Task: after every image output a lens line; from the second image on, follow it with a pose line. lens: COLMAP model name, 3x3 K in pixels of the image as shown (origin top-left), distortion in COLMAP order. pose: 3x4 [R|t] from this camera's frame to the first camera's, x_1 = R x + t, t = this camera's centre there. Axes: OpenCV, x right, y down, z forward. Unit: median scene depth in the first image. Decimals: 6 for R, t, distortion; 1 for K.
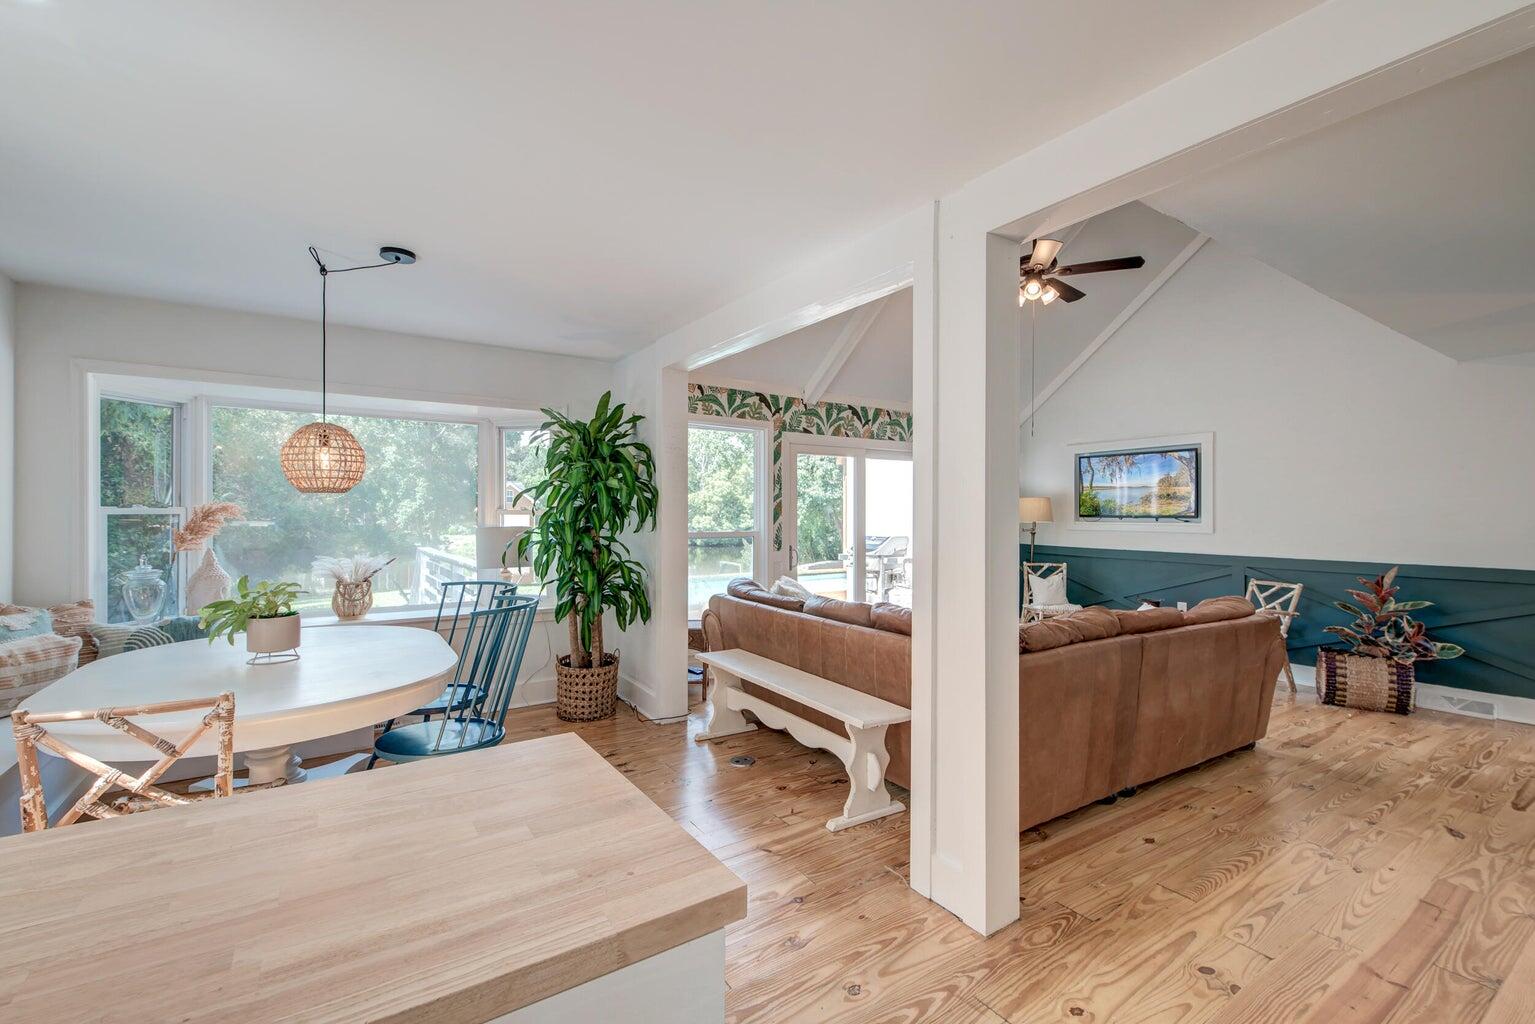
lens RADIAL K [[643.1, 0, 767.5], [0, 643.1, 512.0], [0, 0, 1]] dist [0.012327, -0.000035]
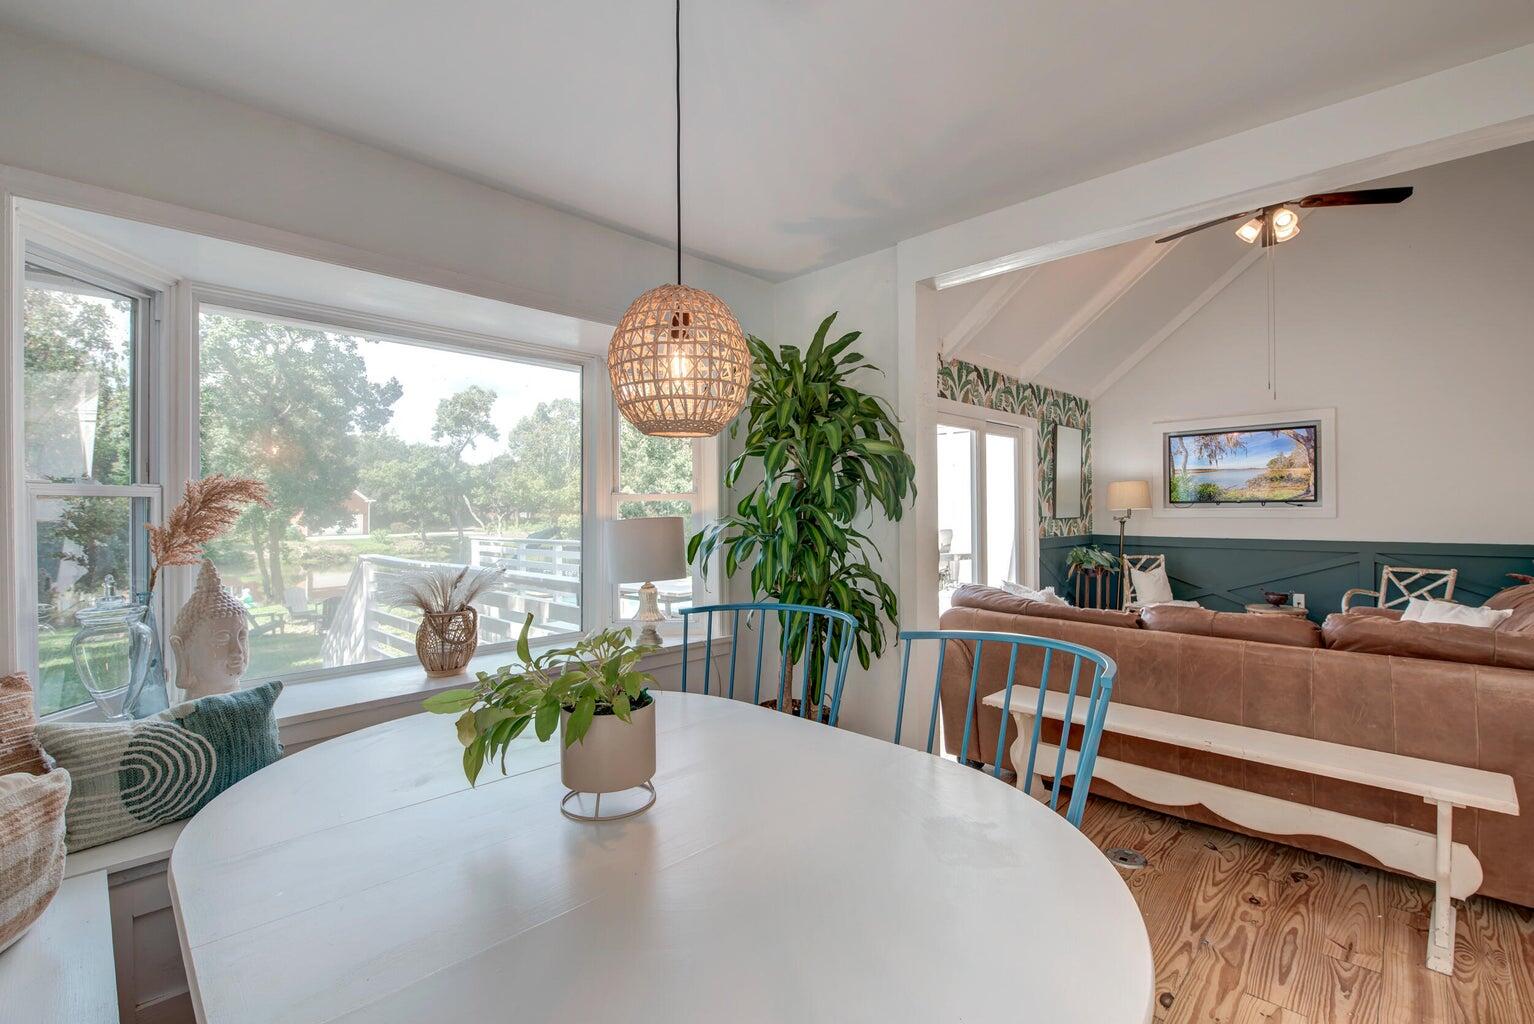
lens RADIAL K [[658.8, 0, 727.2], [0, 658.8, 512.0], [0, 0, 1]] dist [0.014501, -0.017695]
pose [[0.982123, -0.010403, 0.187953, -0.351086], [0.010152, 0.999946, 0.002298, 0.013874], [-0.187966, -0.000348, 0.982175, 0.248854]]
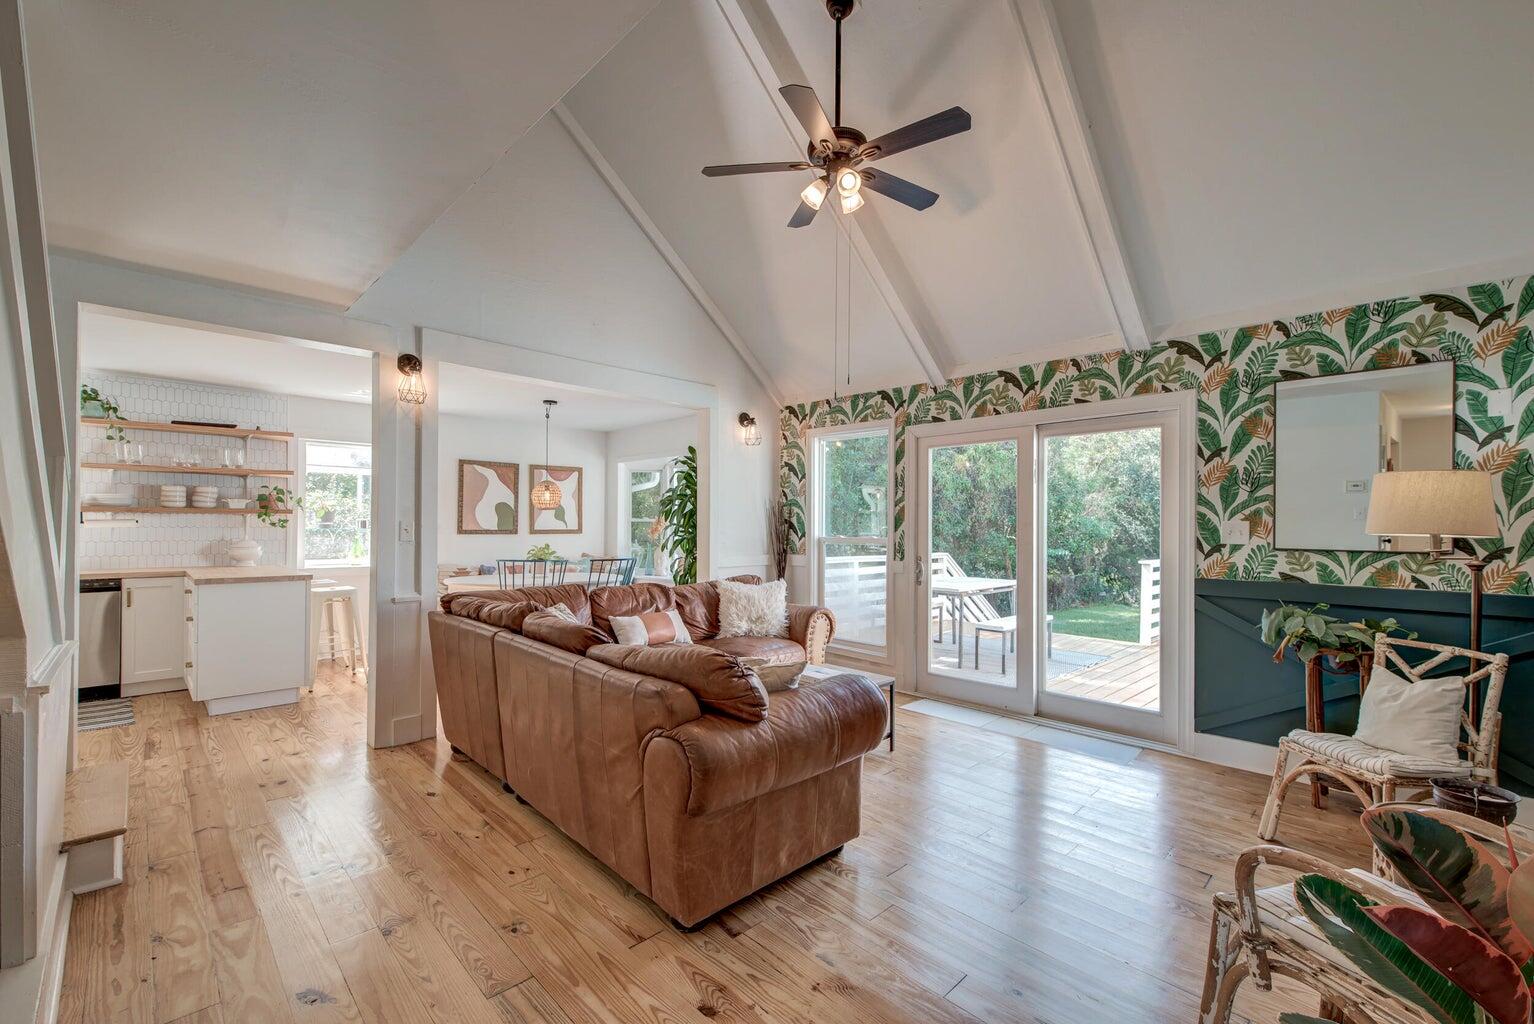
lens RADIAL K [[645.9, 0, 767.7], [0, 645.9, 524.5], [0, 0, 1]] dist [0.010702, -0.004694]
pose [[0.184609, -0.001603, -0.982811, 0.833751], [-0.003580, 0.999991, -0.002303, 0.012591], [0.982806, 0.003944, 0.184602, 0.624889]]
